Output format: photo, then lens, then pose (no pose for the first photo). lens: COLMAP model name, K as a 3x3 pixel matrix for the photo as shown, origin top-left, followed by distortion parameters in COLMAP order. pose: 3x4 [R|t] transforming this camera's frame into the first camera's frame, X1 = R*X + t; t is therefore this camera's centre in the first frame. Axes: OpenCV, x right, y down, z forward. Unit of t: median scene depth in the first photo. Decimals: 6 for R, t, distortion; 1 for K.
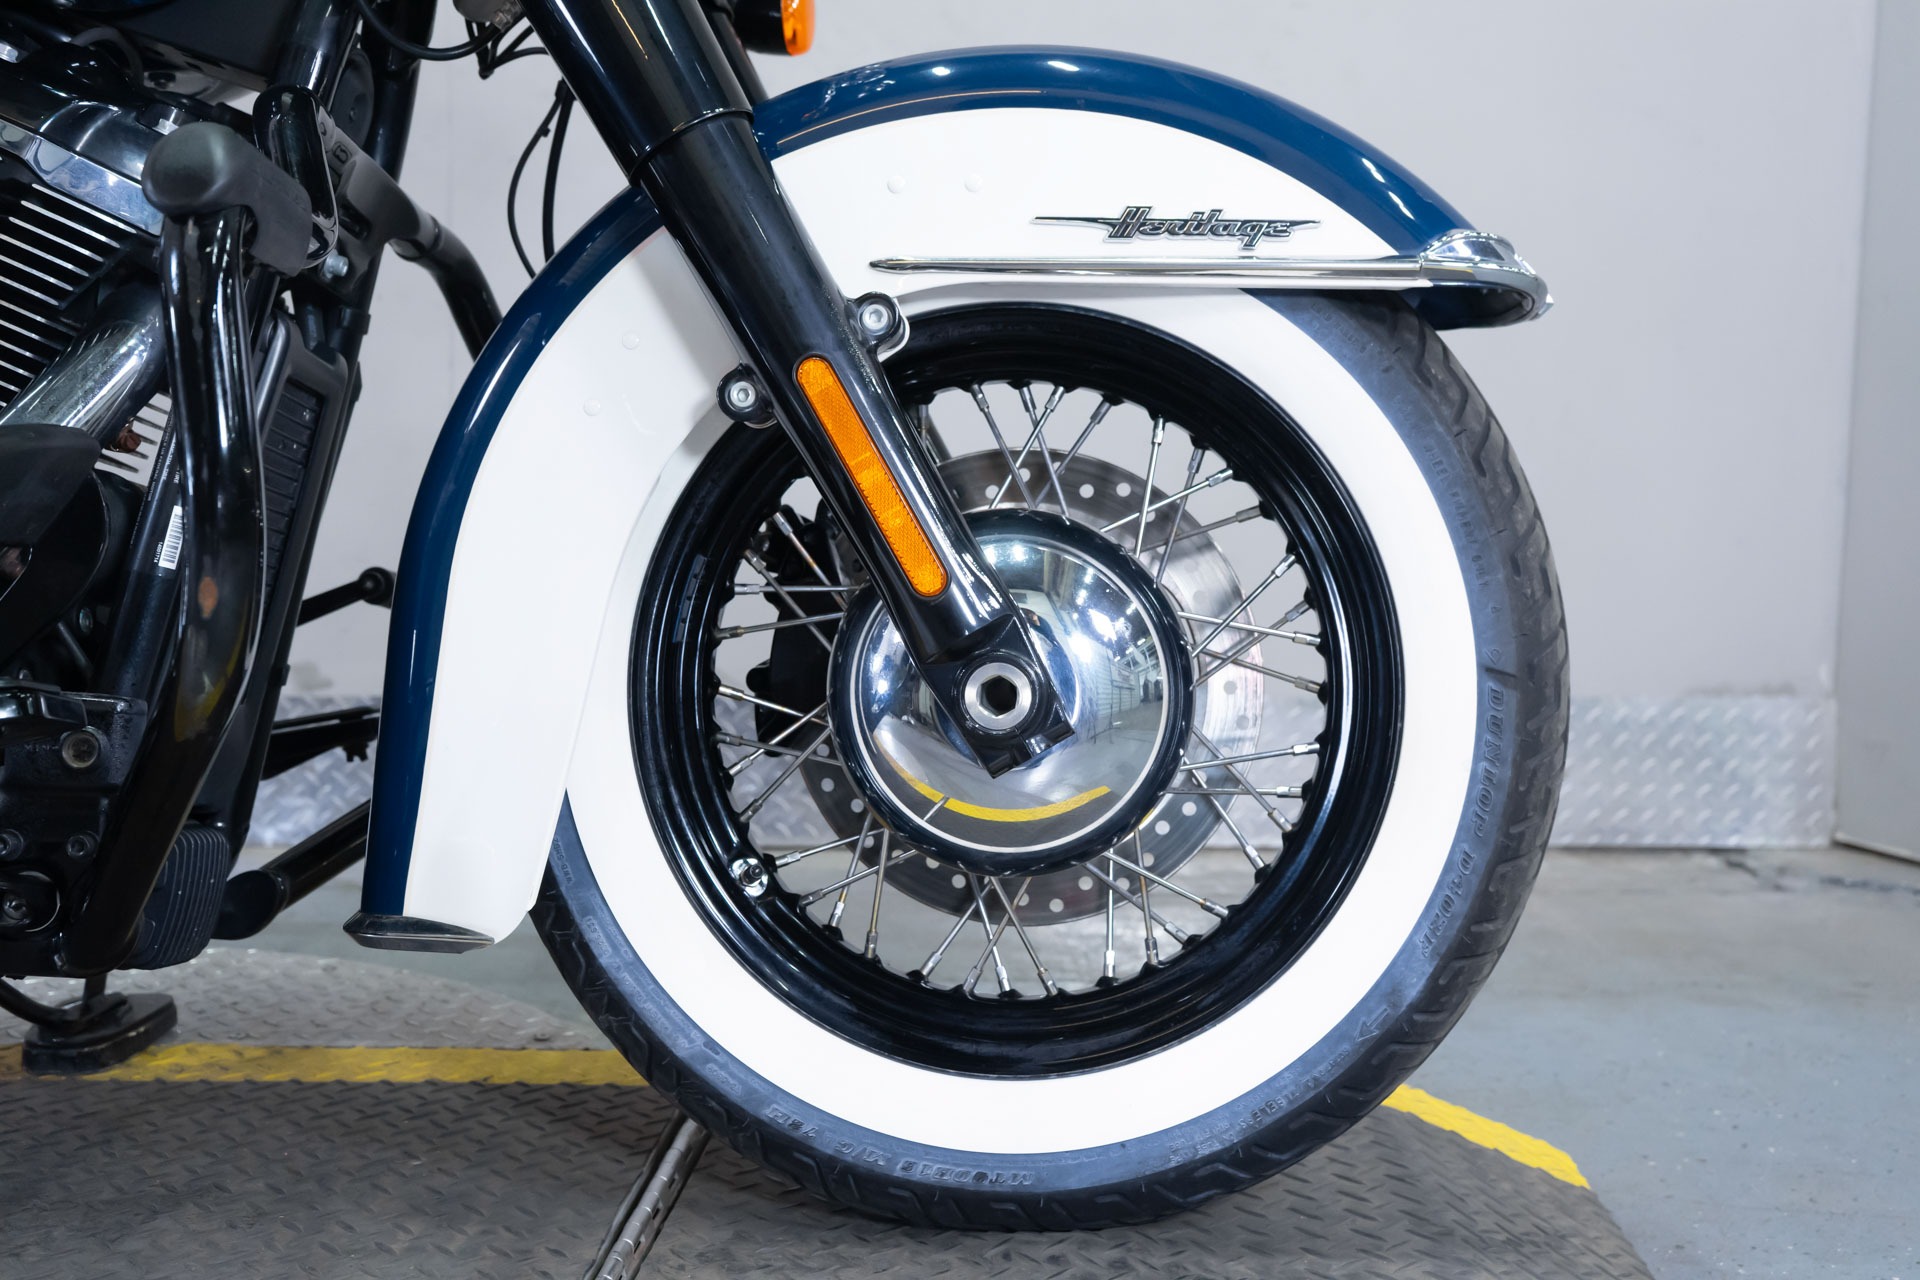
lens RADIAL K [[2077.5, 0, 958.3], [0, 2077.5, 636.0], [0, 0, 1]] dist [0.013705, 0.000000]
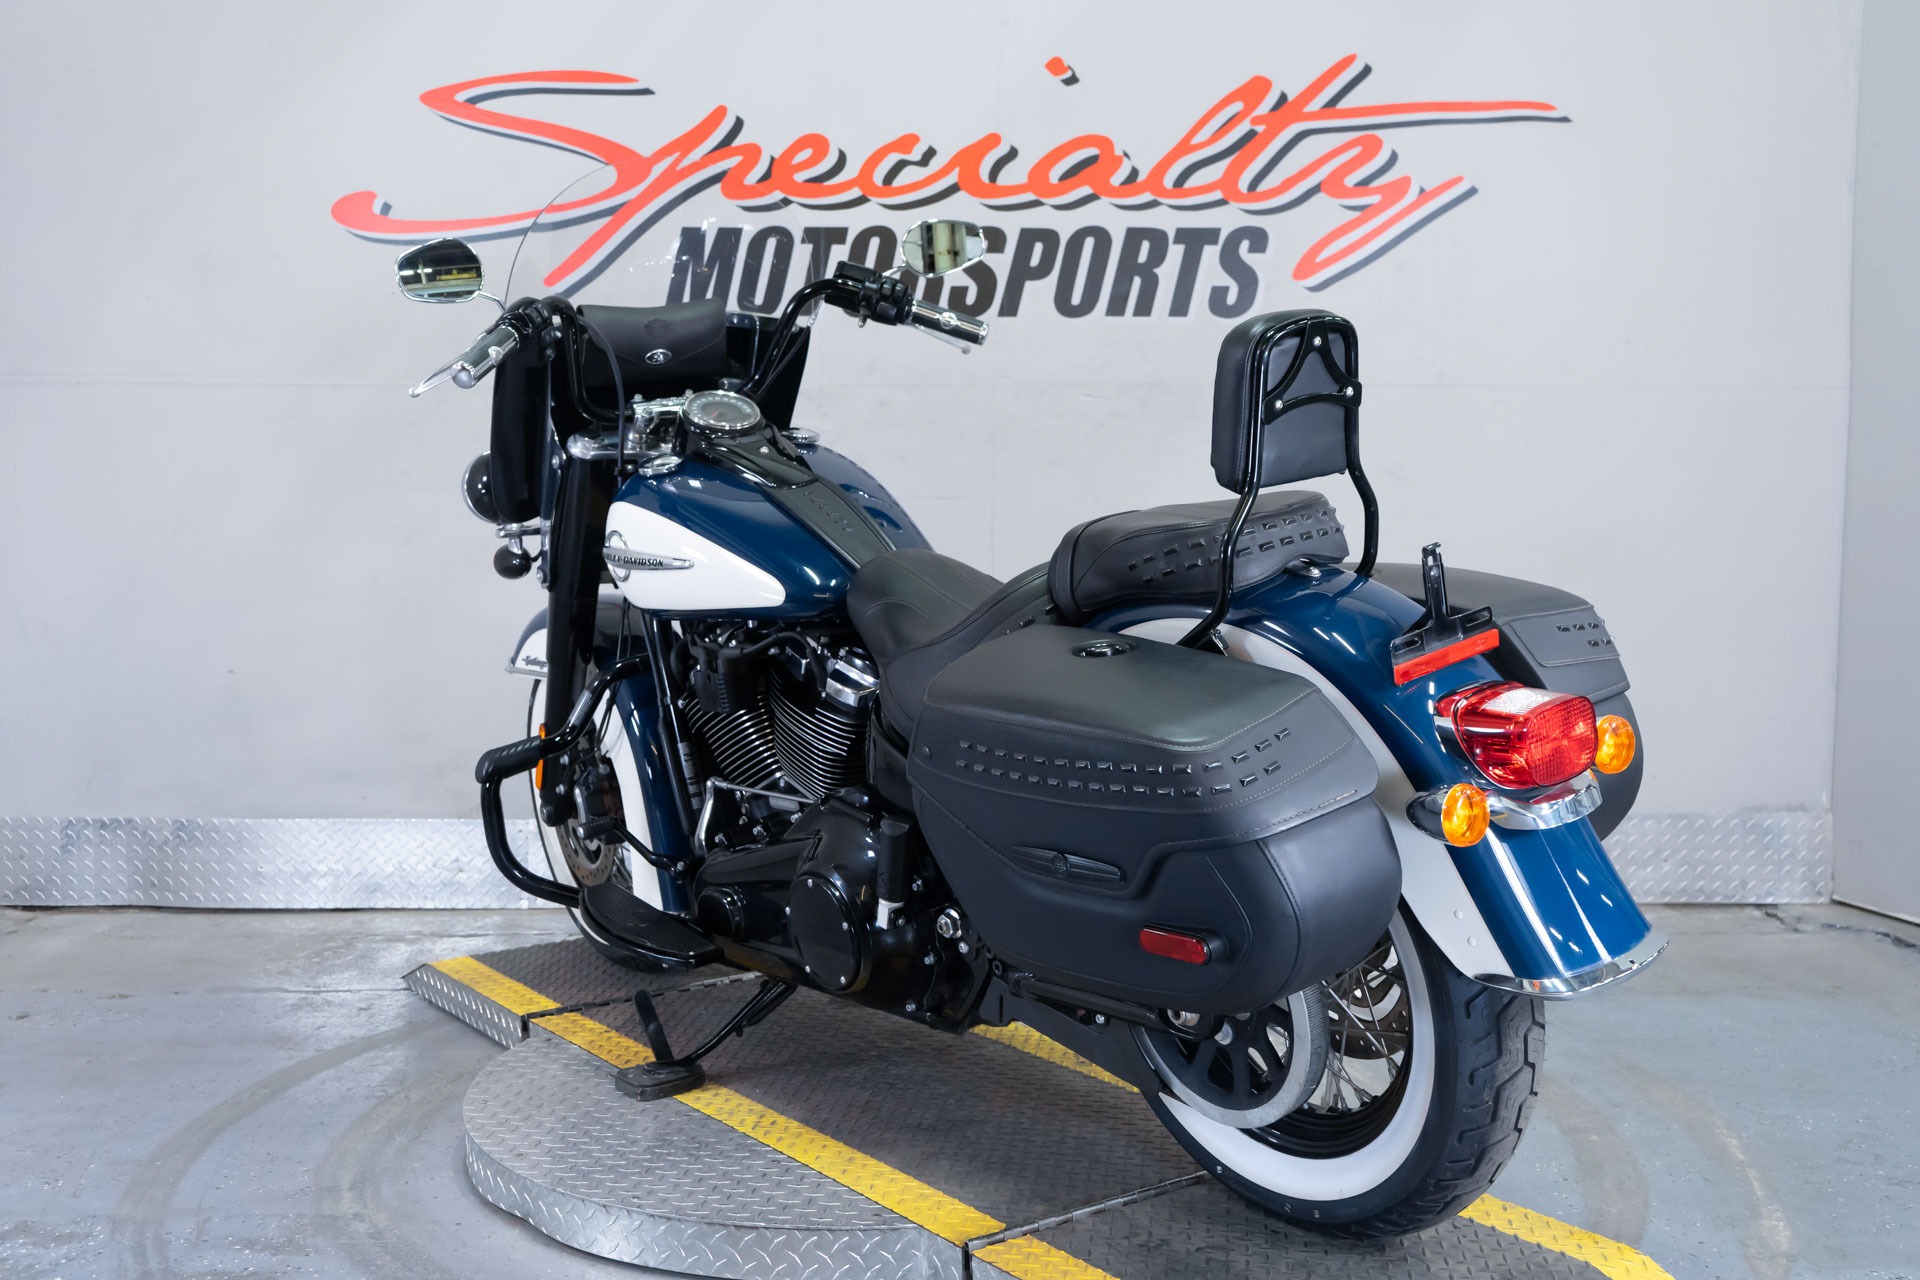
lens RADIAL K [[1989.5, 0, 958.3], [0, 1989.5, 635.3], [0, 0, 1]] dist [0.014967, 0.000000]
pose [[0.999222, -0.010188, -0.038094, -0.208072], [0.009794, 0.999897, -0.010528, -0.101306], [0.038198, 0.010147, 0.999219, -0.606808]]
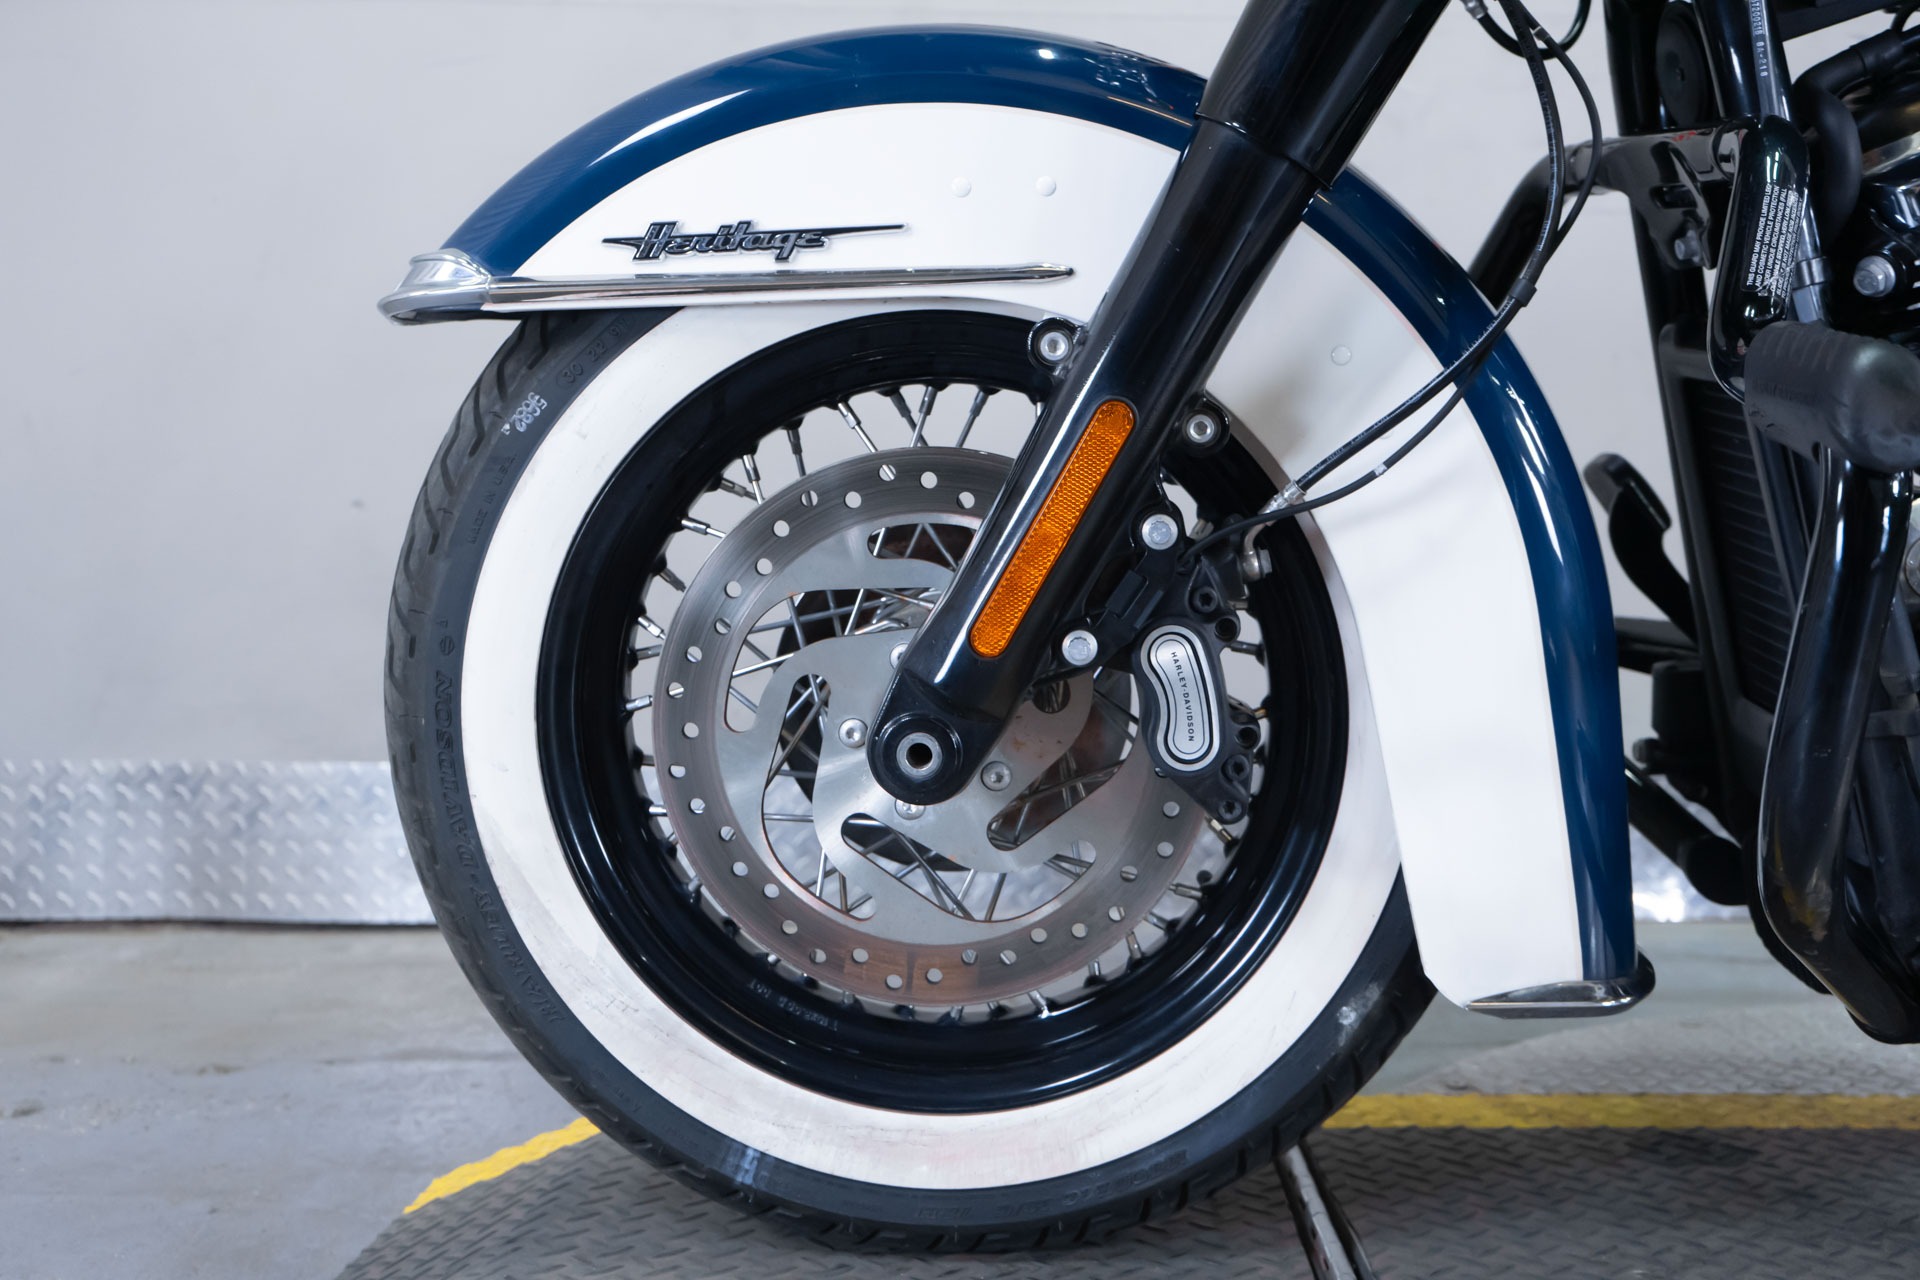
lens RADIAL K [[2077.5, 0, 958.1], [0, 2077.5, 651.1], [0, 0, 1]] dist [0.013705, 0.000000]
pose [[0.999948, -0.006536, 0.007785, -0.591780], [0.006881, 0.998958, -0.045115, 0.018914], [-0.007482, 0.045166, 0.998951, 0.031701]]
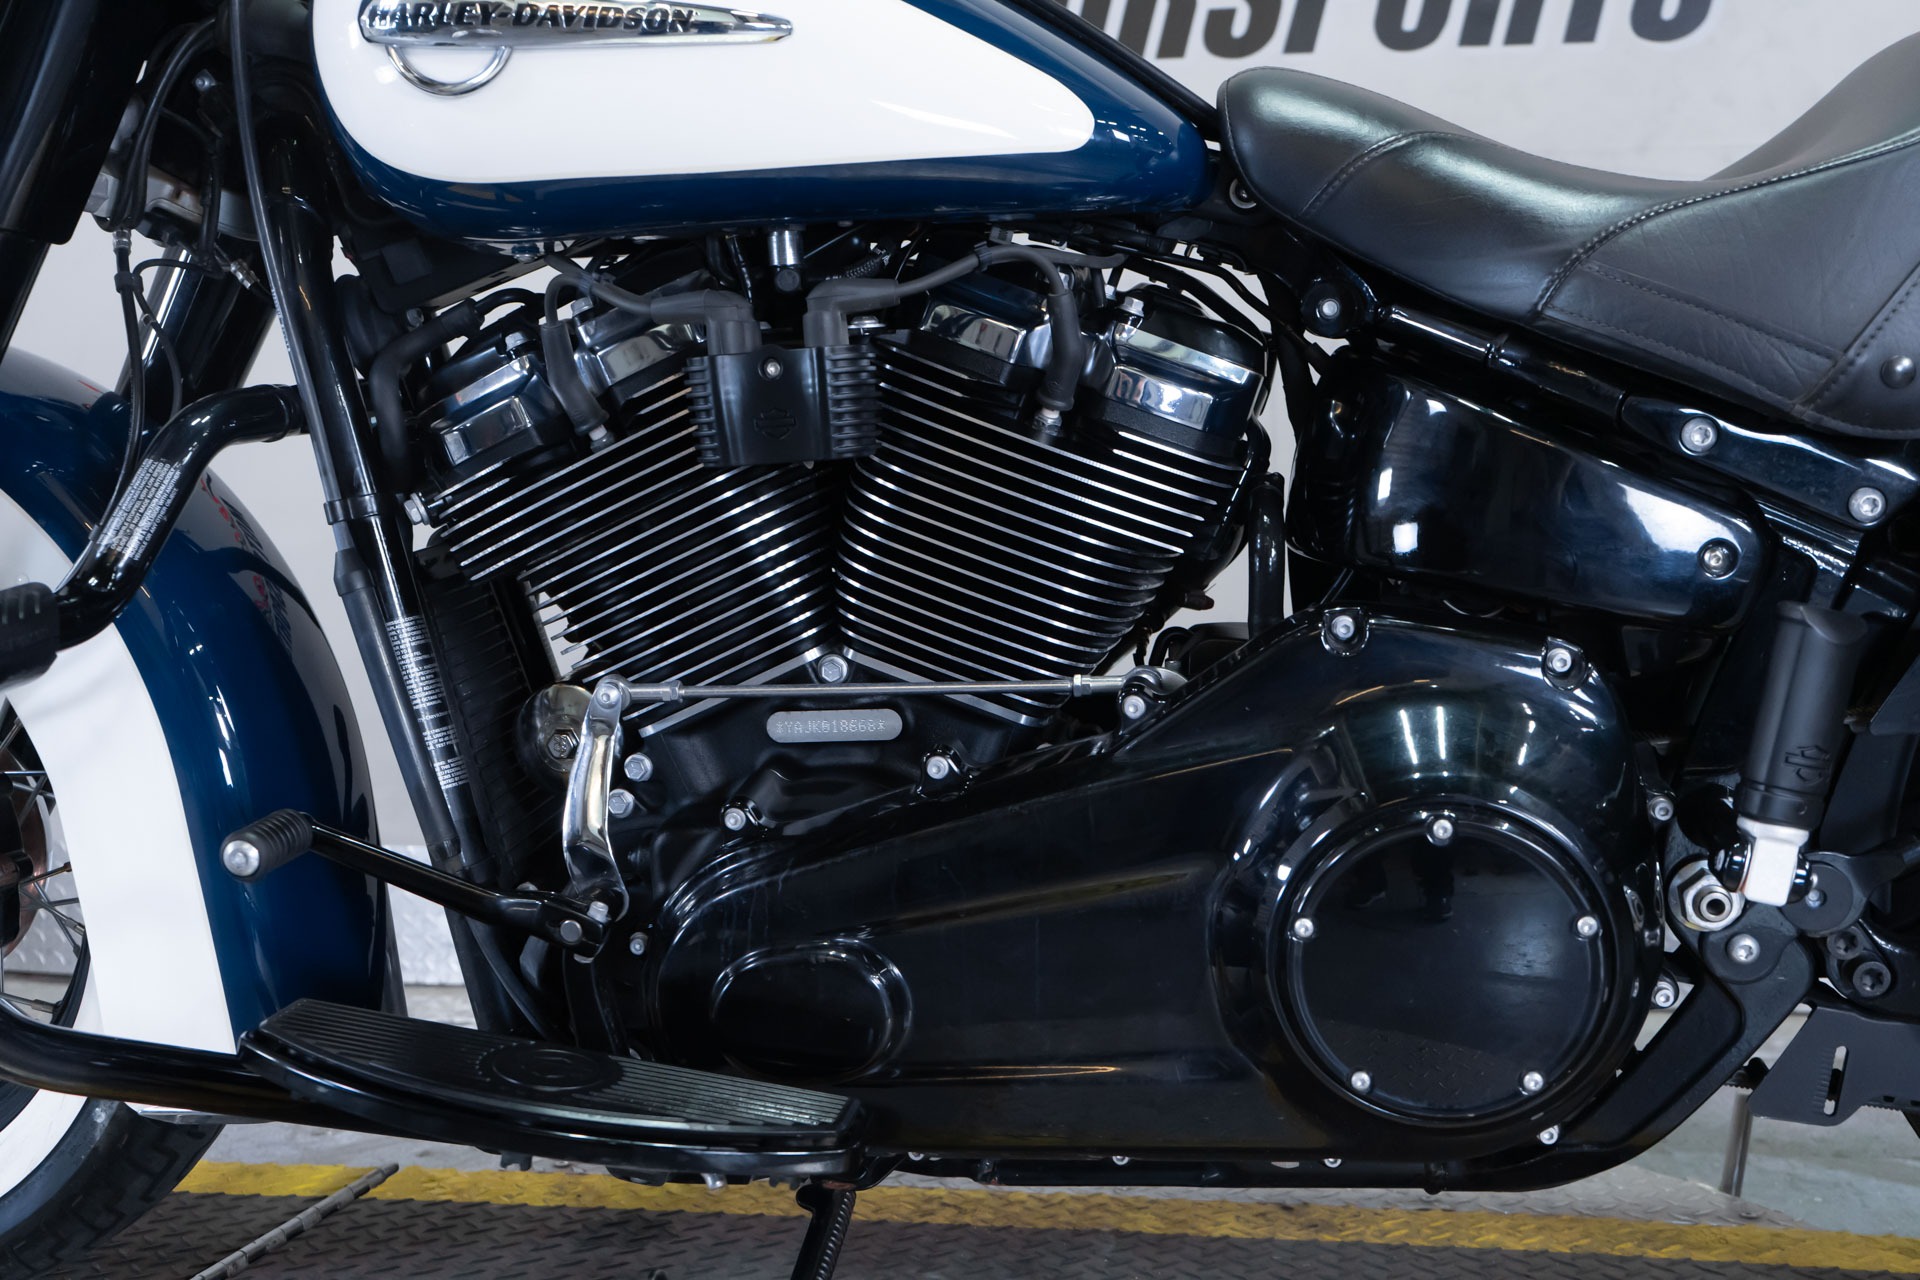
lens RADIAL K [[1947.4, 0, 965.6], [0, 1947.4, 641.1], [0, 0, 1]] dist [0.010982, 0.000000]
pose [[0.987615, -0.009441, -0.156610, -0.241394], [-0.002048, 0.997327, -0.073043, -0.006067], [0.156881, 0.072460, 0.984956, 0.005675]]
